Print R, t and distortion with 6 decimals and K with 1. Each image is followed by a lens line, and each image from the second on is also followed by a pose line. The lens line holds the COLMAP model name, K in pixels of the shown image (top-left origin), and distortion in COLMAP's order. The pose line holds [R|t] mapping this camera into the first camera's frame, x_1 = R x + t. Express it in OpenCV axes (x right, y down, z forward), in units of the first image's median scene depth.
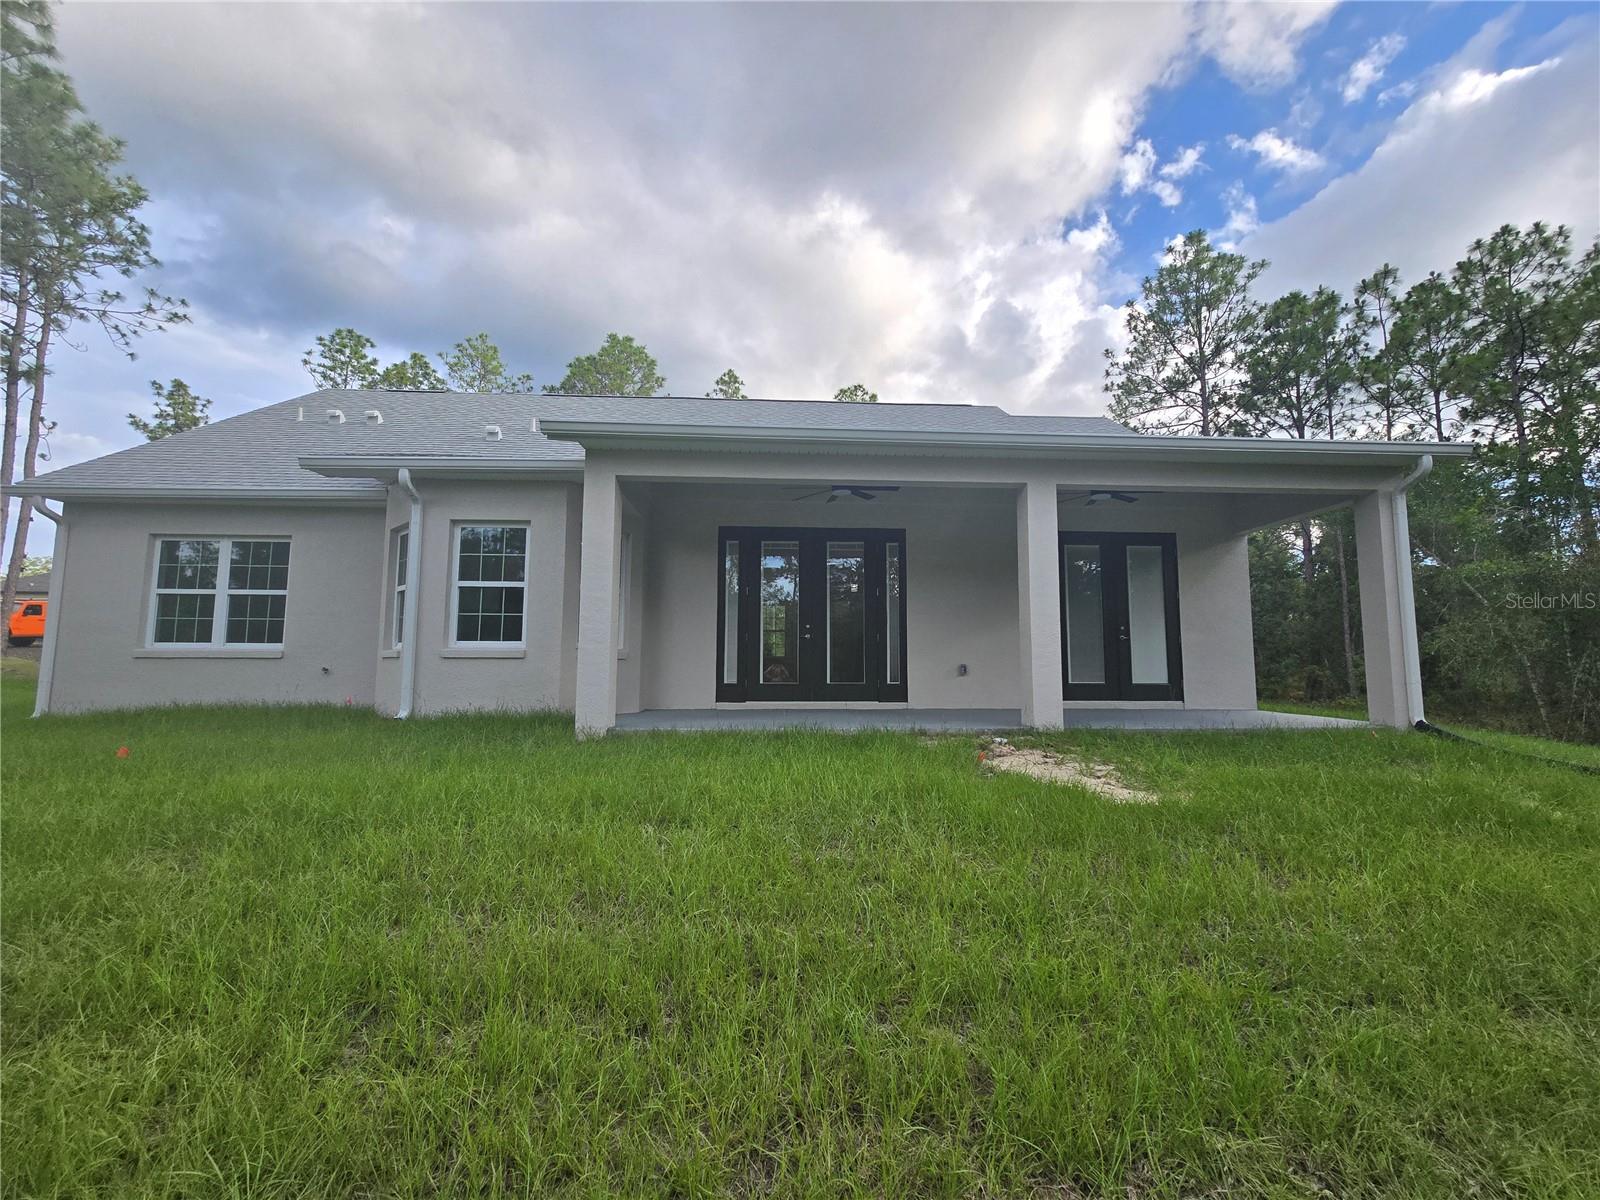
lens RADIAL K [[649.8, 0, 803.7], [0, 649.8, 600.1], [0, 0, 1]] dist [-0.003710, 0.000922]
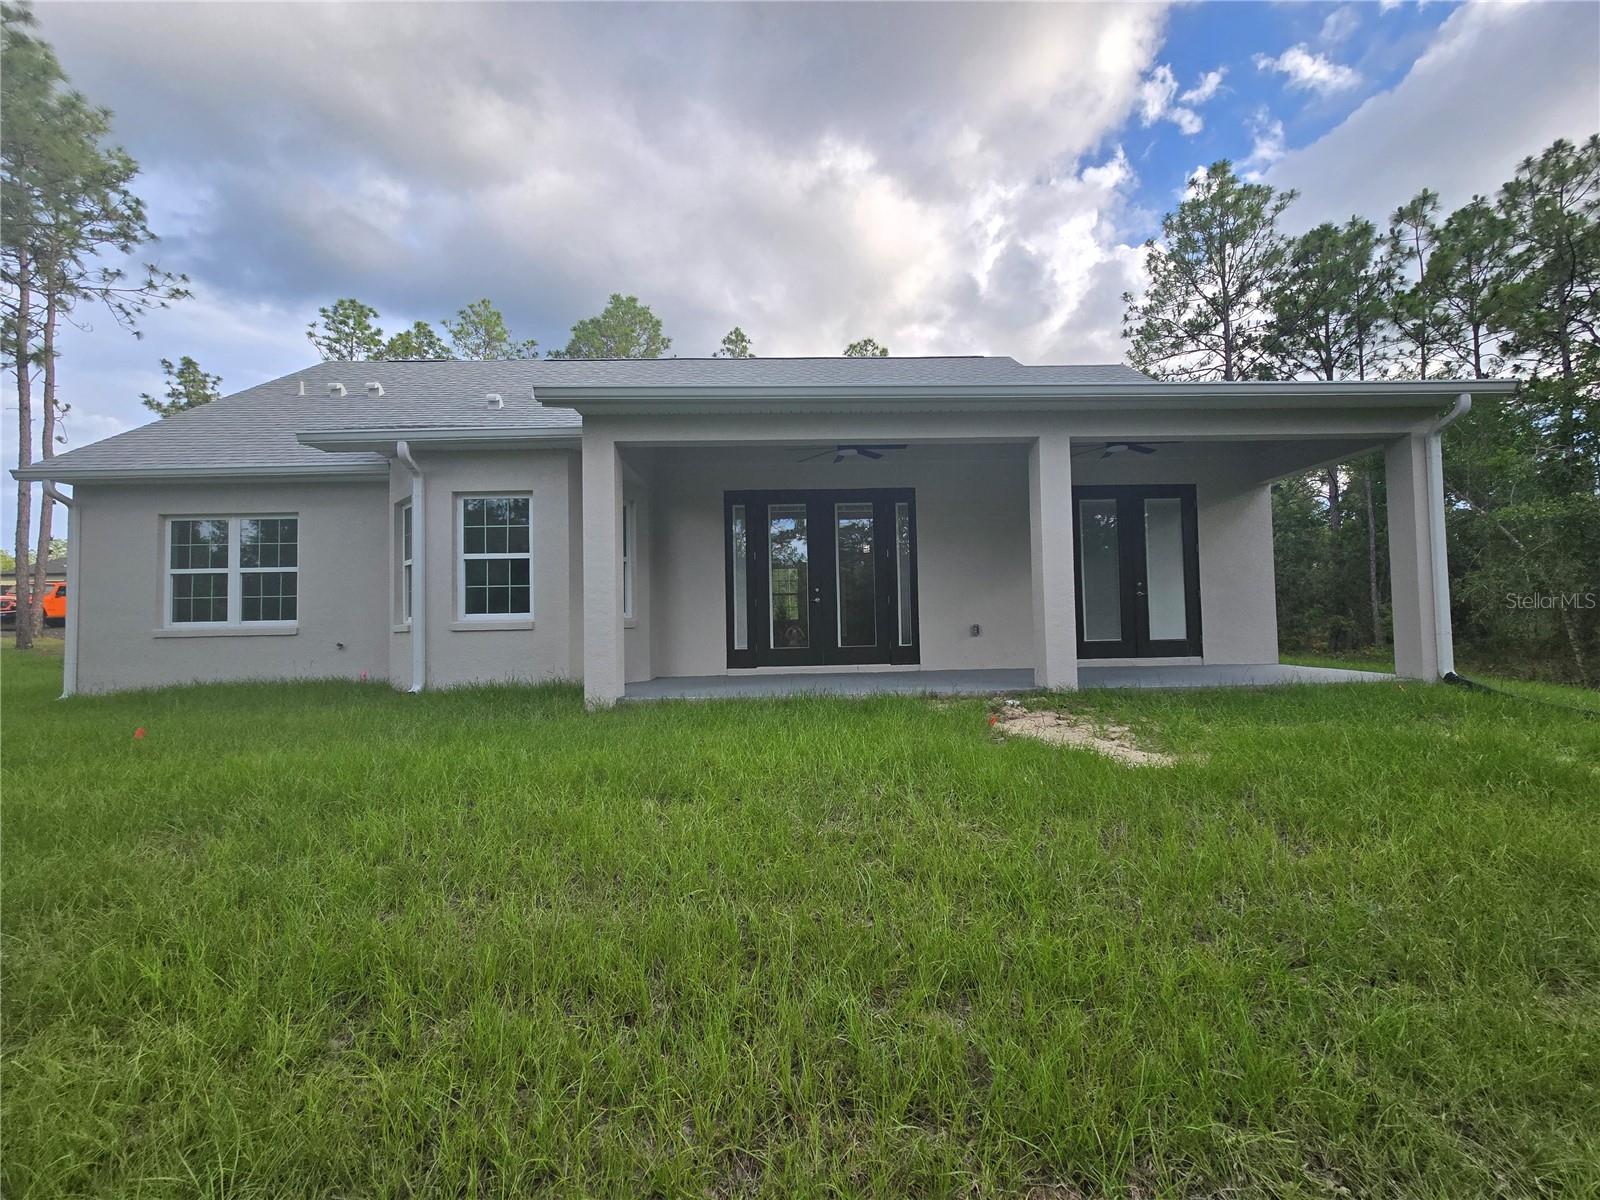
lens RADIAL K [[649.8, 0, 803.4], [0, 649.8, 596.8], [0, 0, 1]] dist [-0.003710, 0.000922]
pose [[0.999396, -0.024488, -0.024671, 0.010325], [0.025800, 0.998187, 0.054385, -0.003676], [0.023295, -0.054988, 0.998215, 0.013838]]
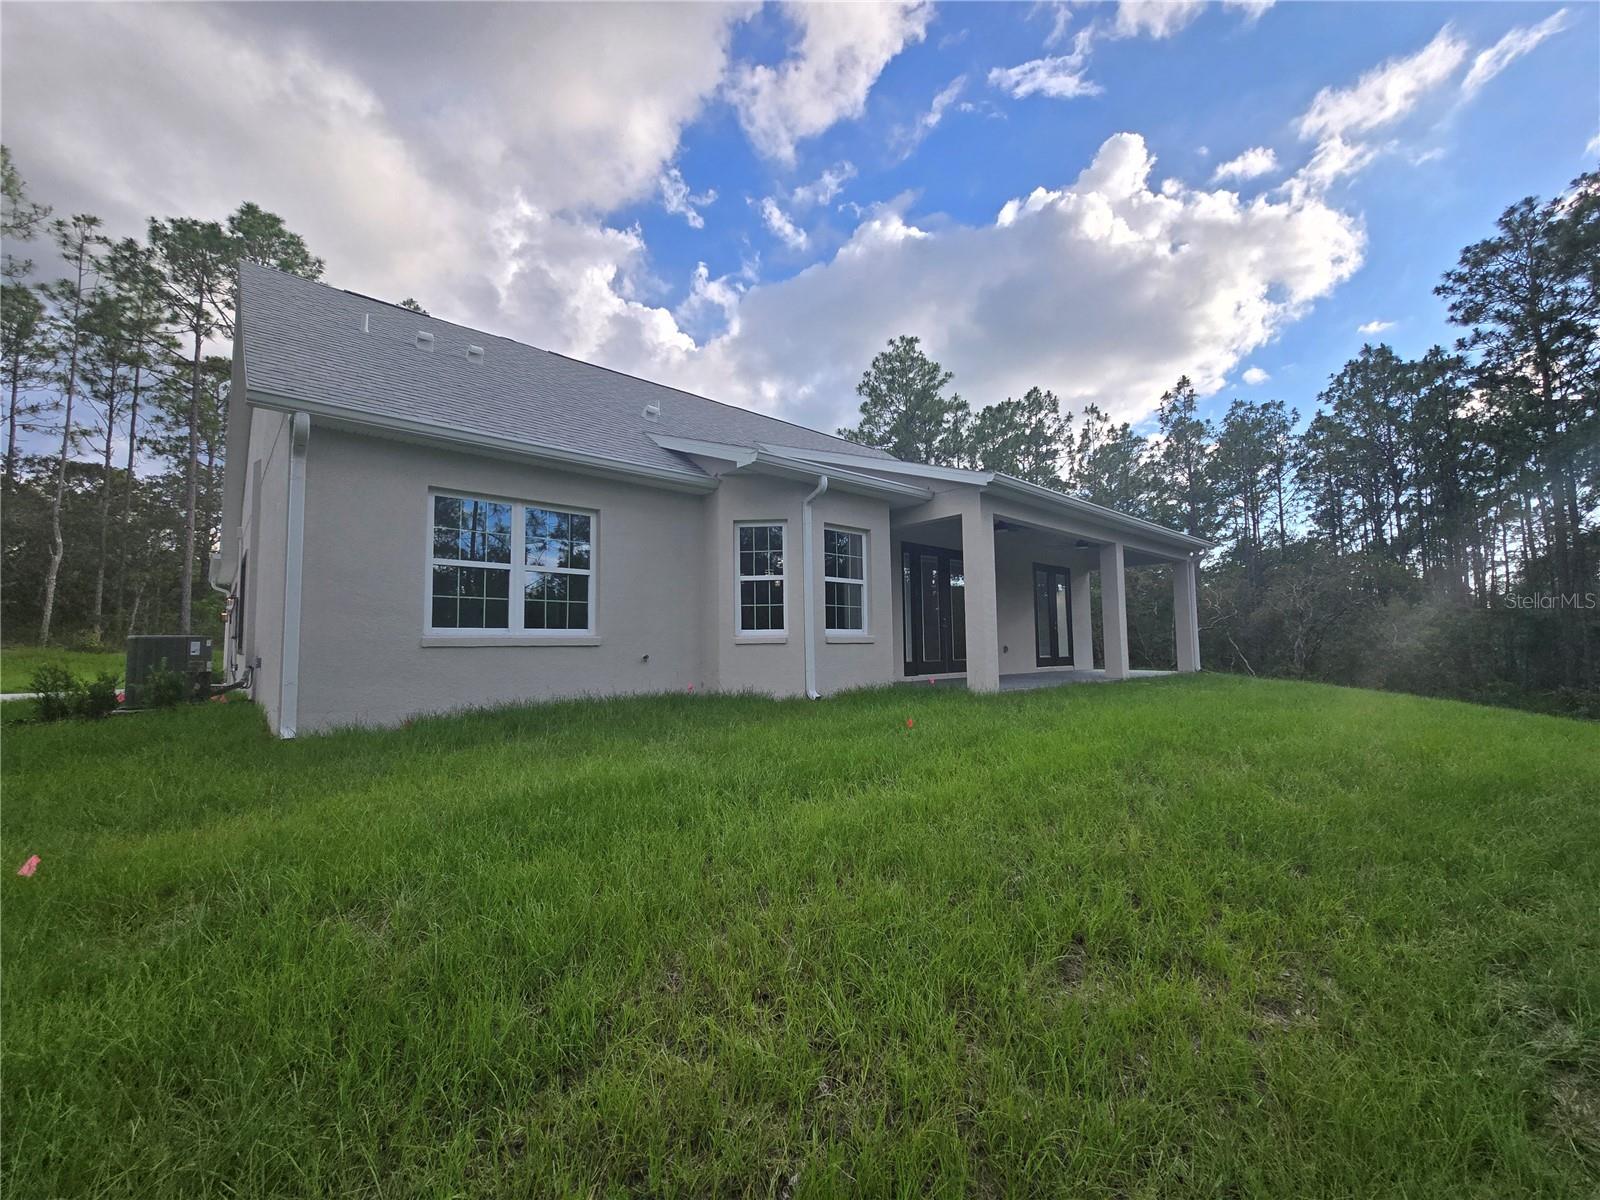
lens RADIAL K [[649.8, 0, 807.0], [0, 649.8, 597.6], [0, 0, 1]] dist [-0.003710, 0.000922]
pose [[0.773395, 0.037432, 0.632819, -1.166020], [-0.048370, 0.998829, 0.000034, 0.008434], [-0.632077, -0.030636, 0.774300, 0.122598]]
